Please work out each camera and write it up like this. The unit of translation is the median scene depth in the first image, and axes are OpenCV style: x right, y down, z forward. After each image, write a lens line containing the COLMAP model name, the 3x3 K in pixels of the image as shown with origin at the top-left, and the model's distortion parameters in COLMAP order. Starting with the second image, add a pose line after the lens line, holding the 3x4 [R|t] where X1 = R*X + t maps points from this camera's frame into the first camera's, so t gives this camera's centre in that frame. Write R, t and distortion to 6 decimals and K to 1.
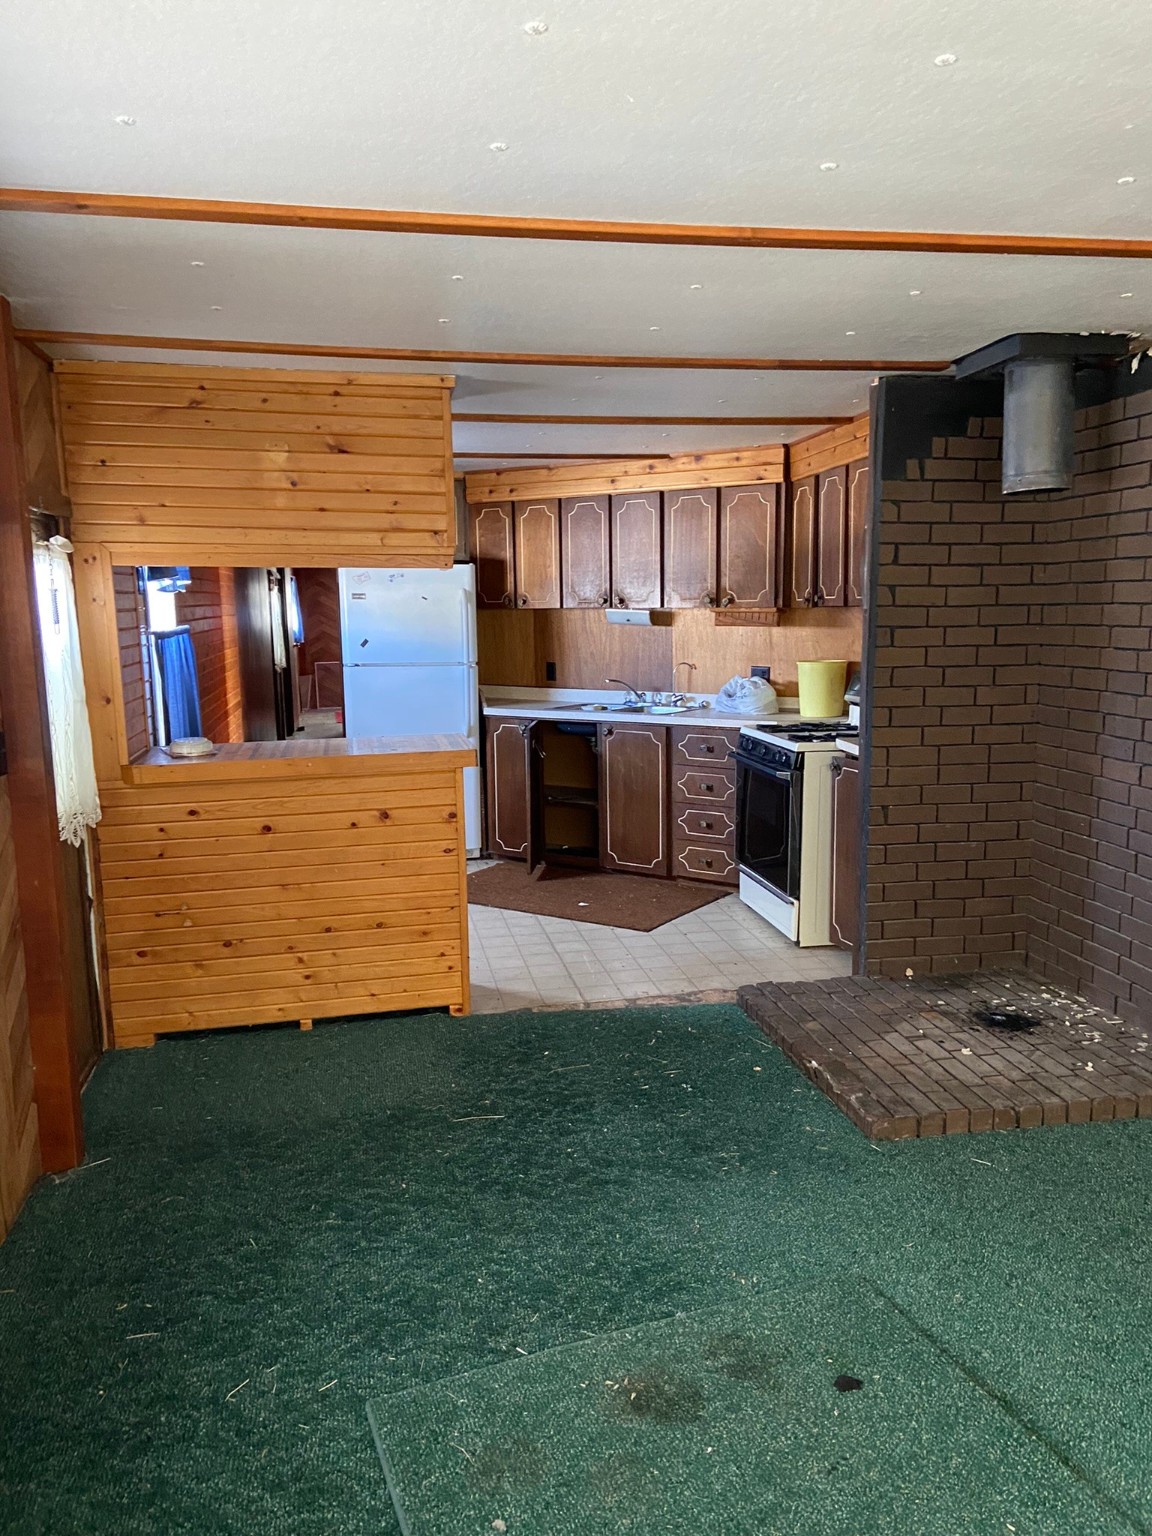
lens RADIAL K [[1158.3, 0, 597.8], [0, 1158.3, 795.2], [0, 0, 1]] dist [0.114627, -0.140259]
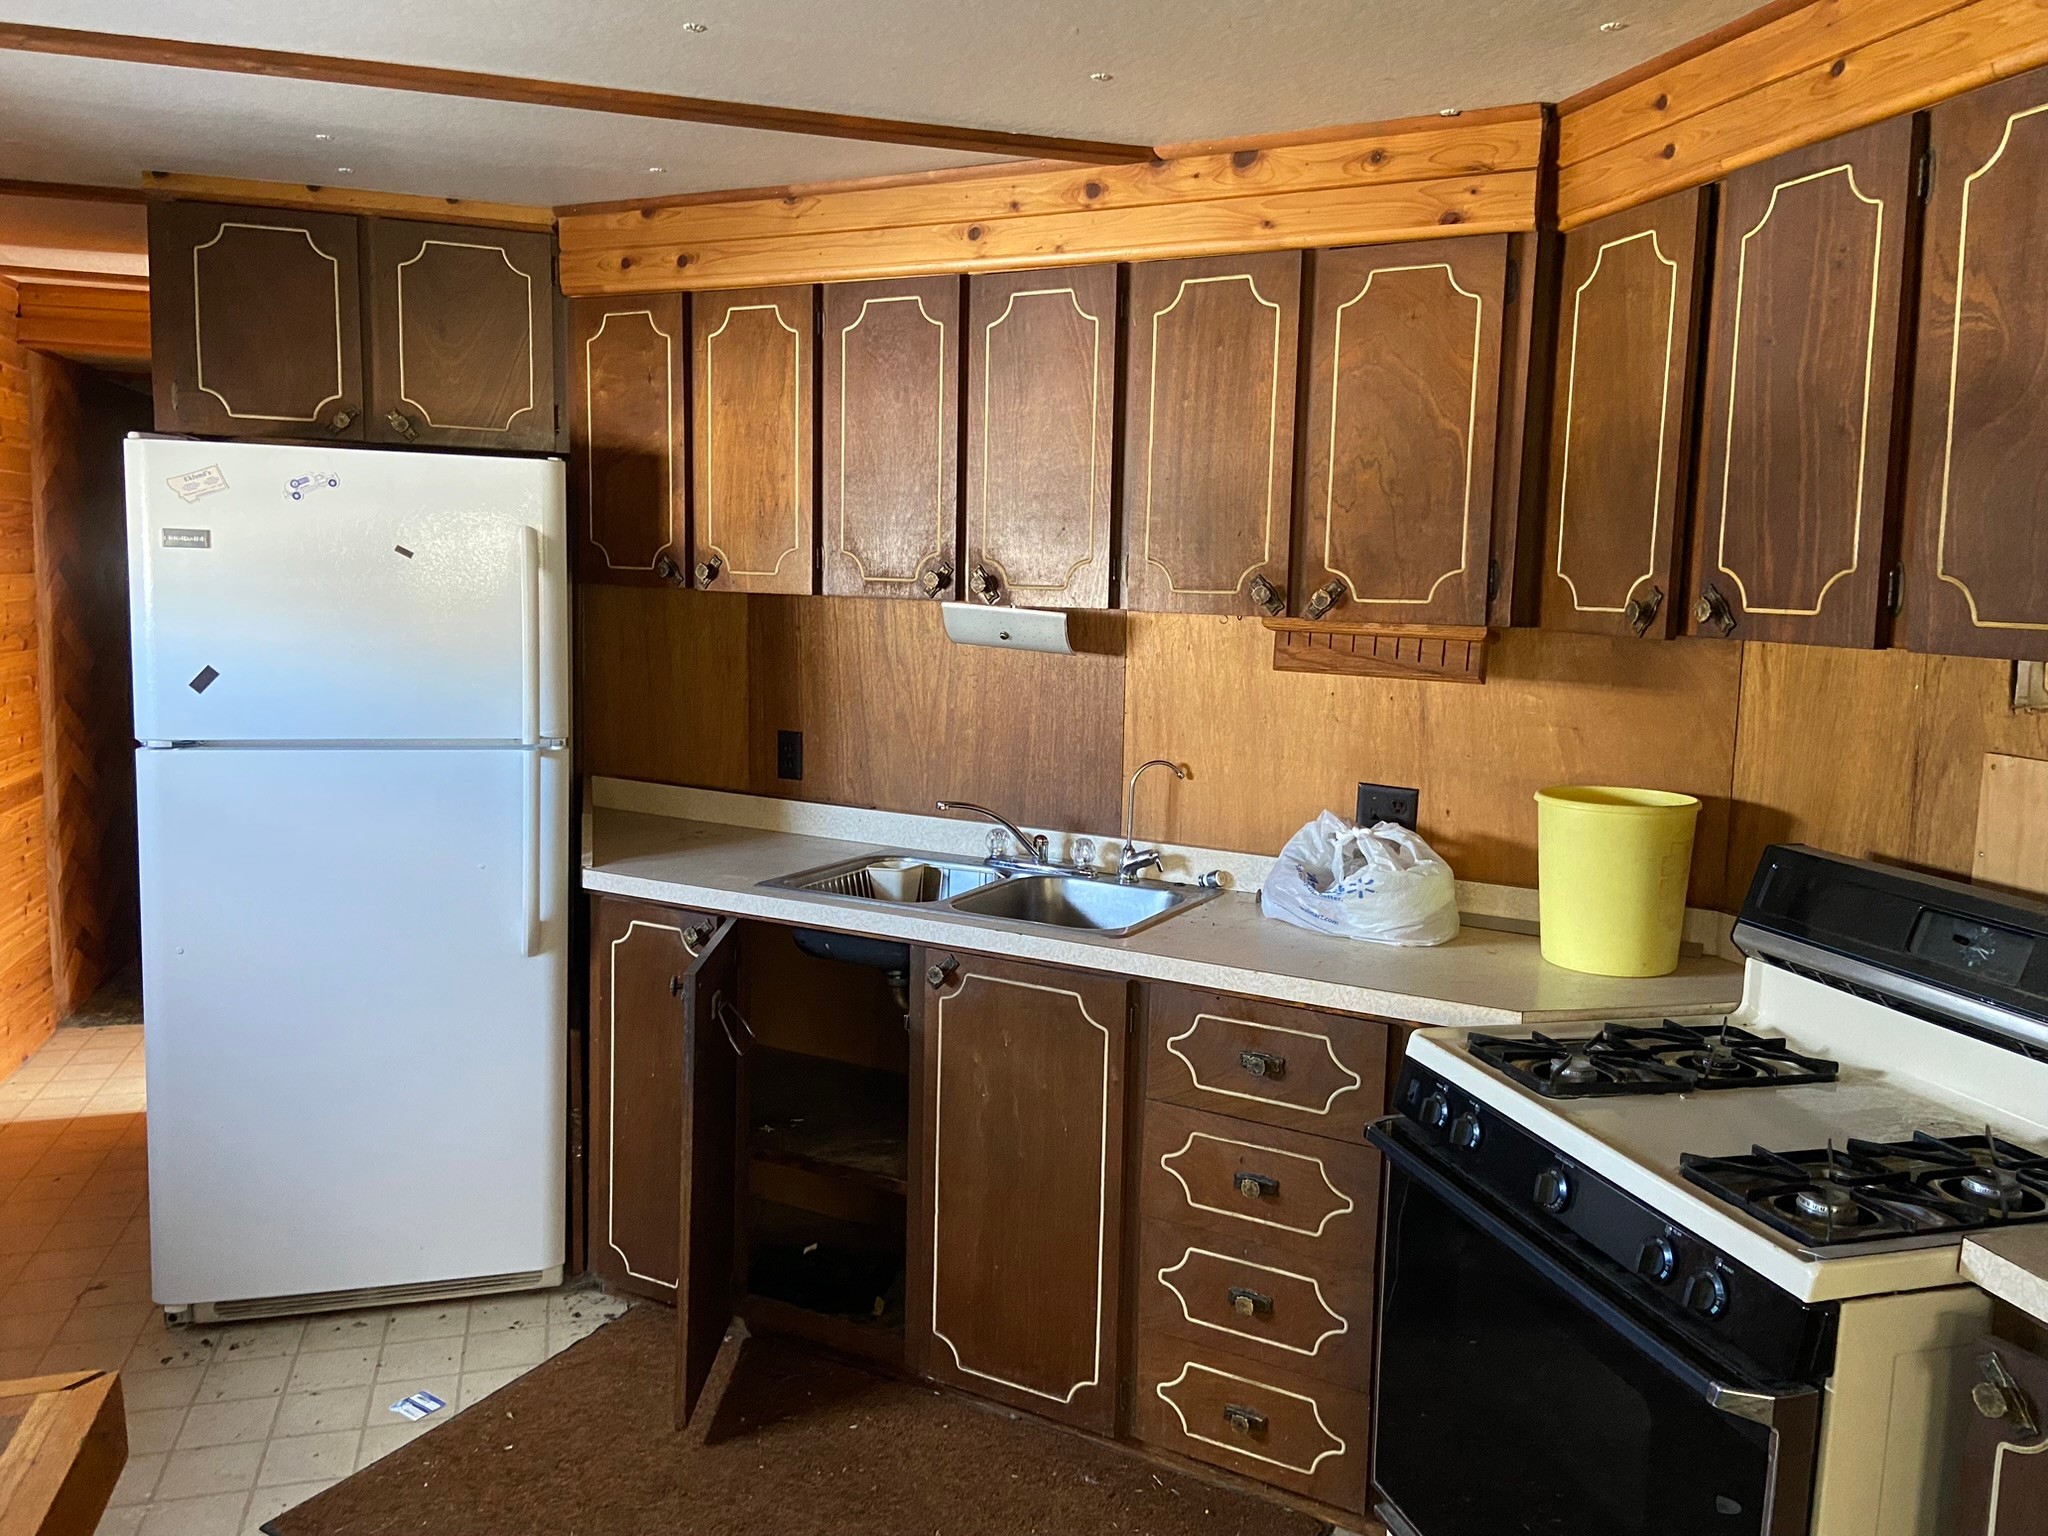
lens RADIAL K [[1544.4, 0, 1043.9], [0, 1544.4, 754.7], [0, 0, 1]] dist [0.114627, -0.140259]
pose [[0.995333, 0.025747, 0.093005, -0.005381], [-0.022151, 0.998974, -0.039495, -0.099577], [-0.093926, 0.037251, 0.994882, 0.549726]]
